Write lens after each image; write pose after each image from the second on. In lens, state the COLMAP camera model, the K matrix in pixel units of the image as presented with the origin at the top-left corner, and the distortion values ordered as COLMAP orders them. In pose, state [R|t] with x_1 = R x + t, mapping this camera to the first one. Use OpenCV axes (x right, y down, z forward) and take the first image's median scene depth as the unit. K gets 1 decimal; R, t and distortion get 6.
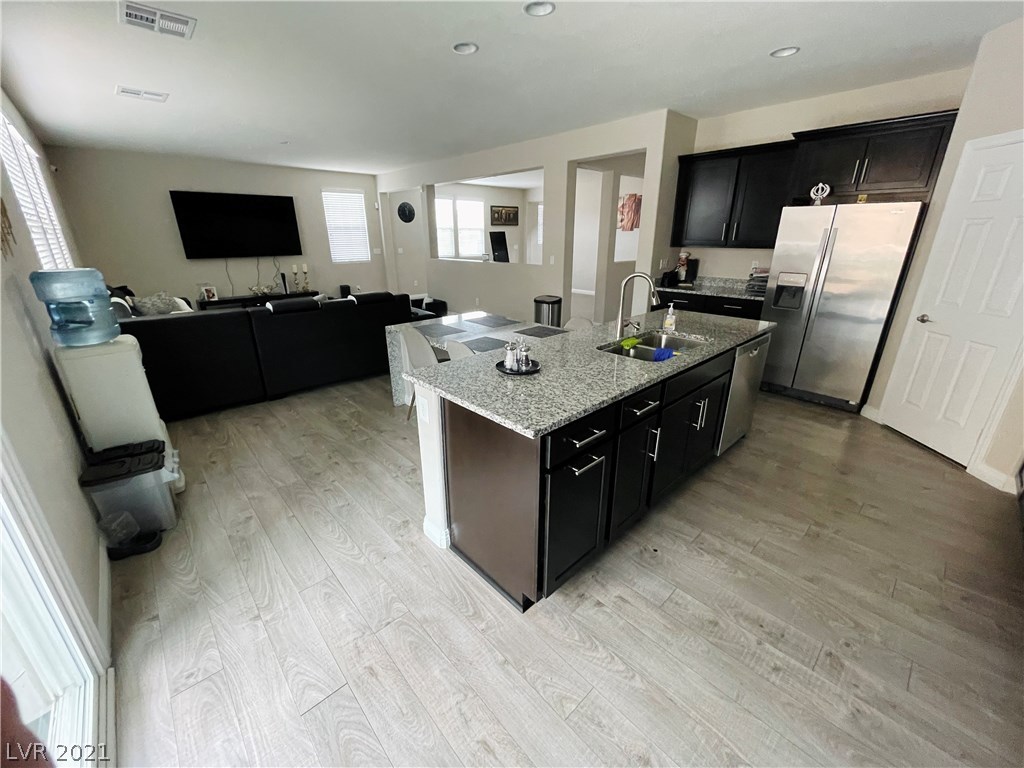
lens RADIAL K [[412.3, 0, 509.9], [0, 412.3, 384.3], [0, 0, 1]] dist [-0.000700, -0.000215]
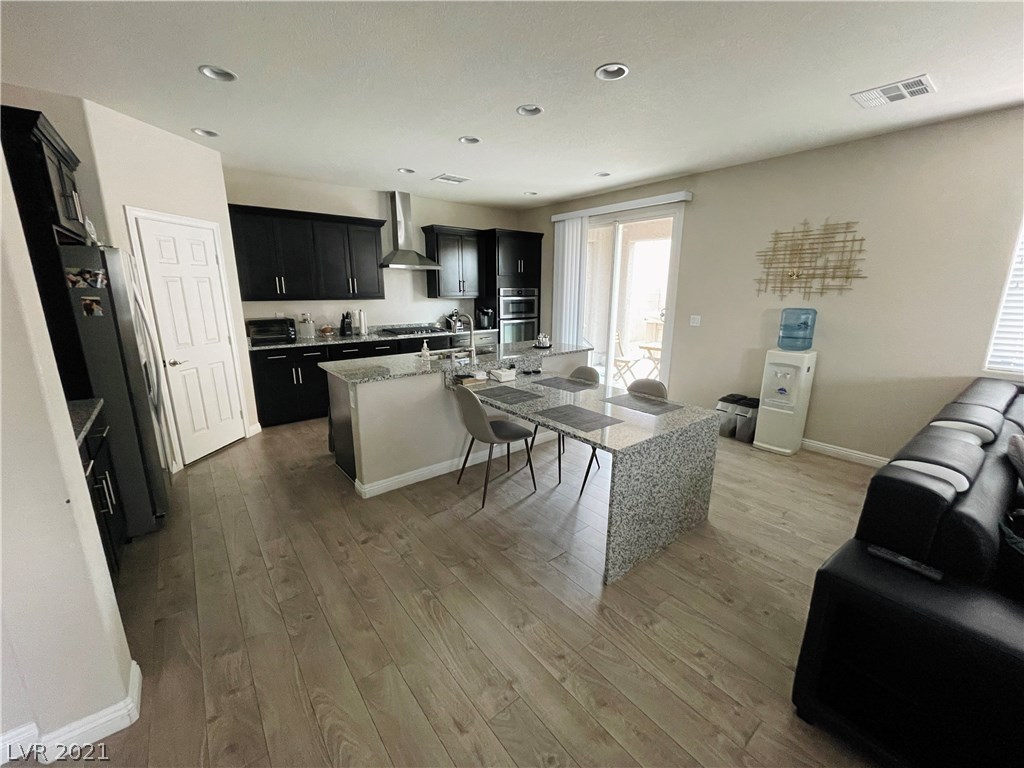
lens RADIAL K [[412.3, 0, 509.9], [0, 412.3, 384.3], [0, 0, 1]] dist [-0.000700, -0.000215]
pose [[-0.997511, -0.016299, 0.068597, 0.017189], [0.023925, 0.836937, 0.546776, -0.478053], [-0.066323, 0.547056, -0.834464, 1.303015]]
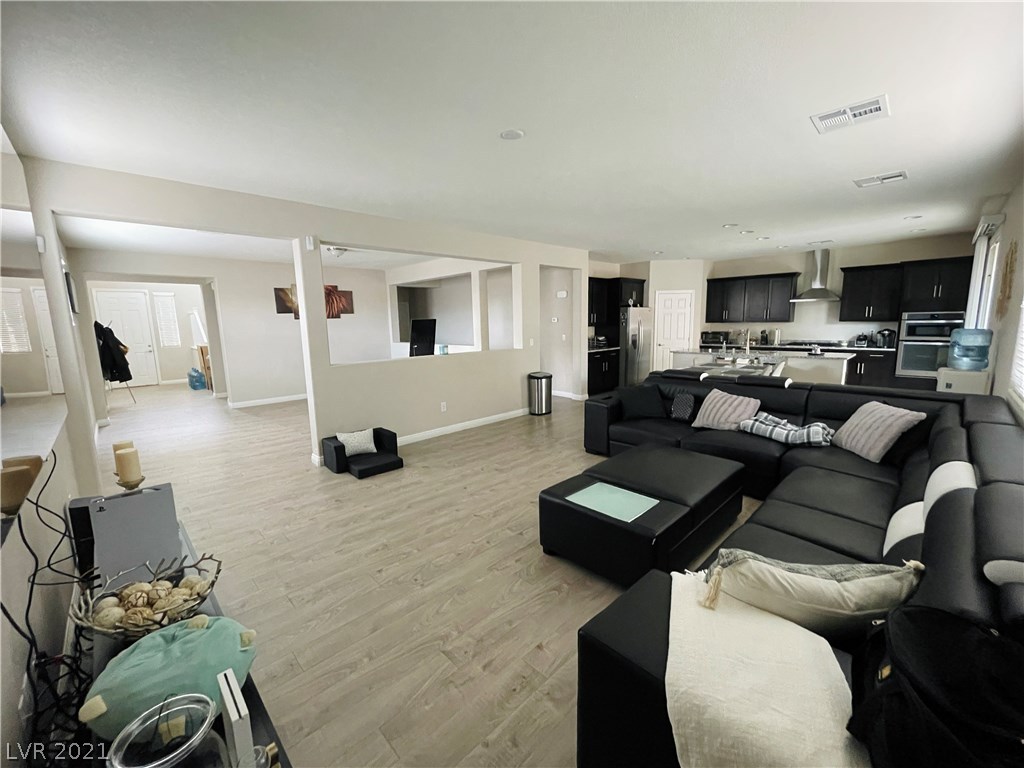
lens RADIAL K [[412.3, 0, 509.9], [0, 412.3, 384.3], [0, 0, 1]] dist [-0.000700, -0.000215]
pose [[-0.025824, -0.147562, 0.988716, -1.361157], [0.360440, 0.921144, 0.146891, -0.502064], [-0.932425, 0.360166, 0.029400, 1.398603]]
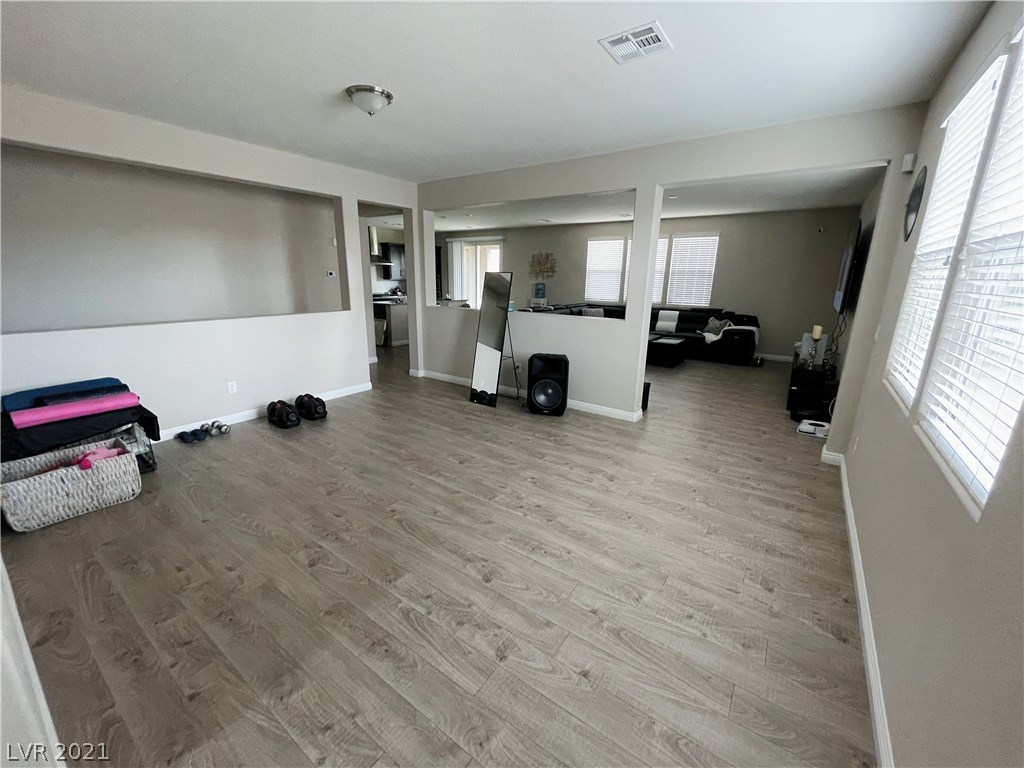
lens RADIAL K [[412.3, 0, 509.9], [0, 412.3, 384.3], [0, 0, 1]] dist [-0.000700, -0.000215]
pose [[-0.978759, 0.043381, -0.200372, 0.153794], [-0.078842, 0.822549, 0.563202, -0.971542], [0.189248, 0.567037, -0.801657, 2.662898]]
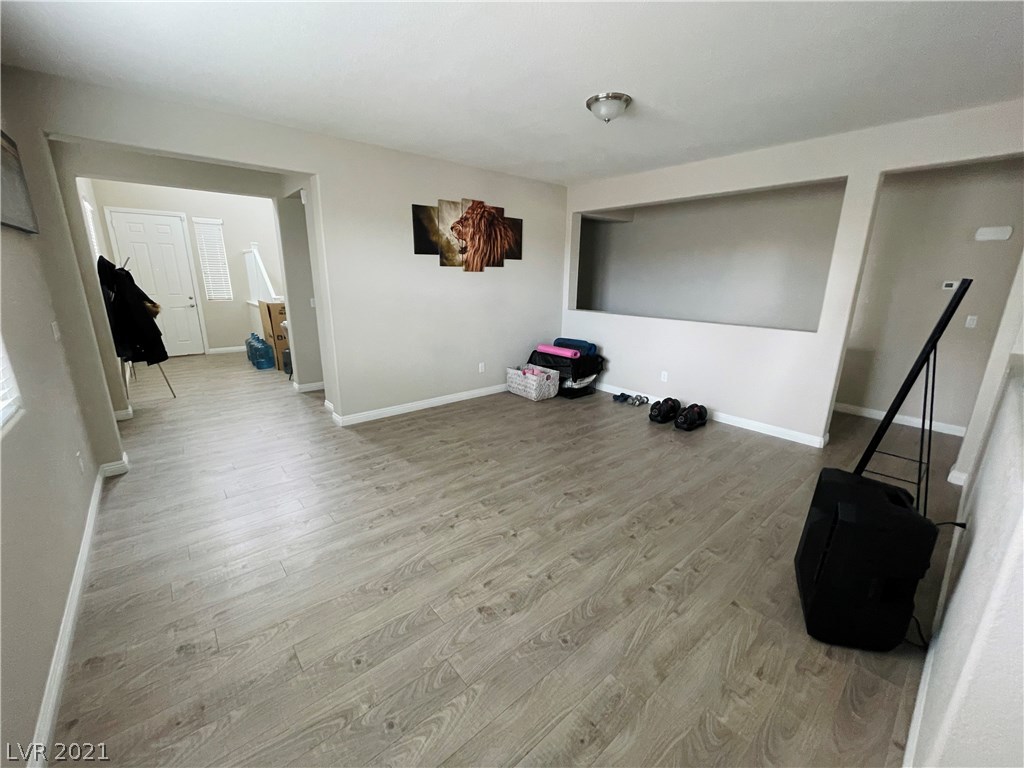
lens RADIAL K [[412.3, 0, 509.9], [0, 412.3, 384.3], [0, 0, 1]] dist [-0.000700, -0.000215]
pose [[0.039452, -0.252138, 0.966887, -0.522478], [0.326712, 0.917710, 0.225983, -0.754078], [-0.944300, 0.306978, 0.118582, 2.058395]]
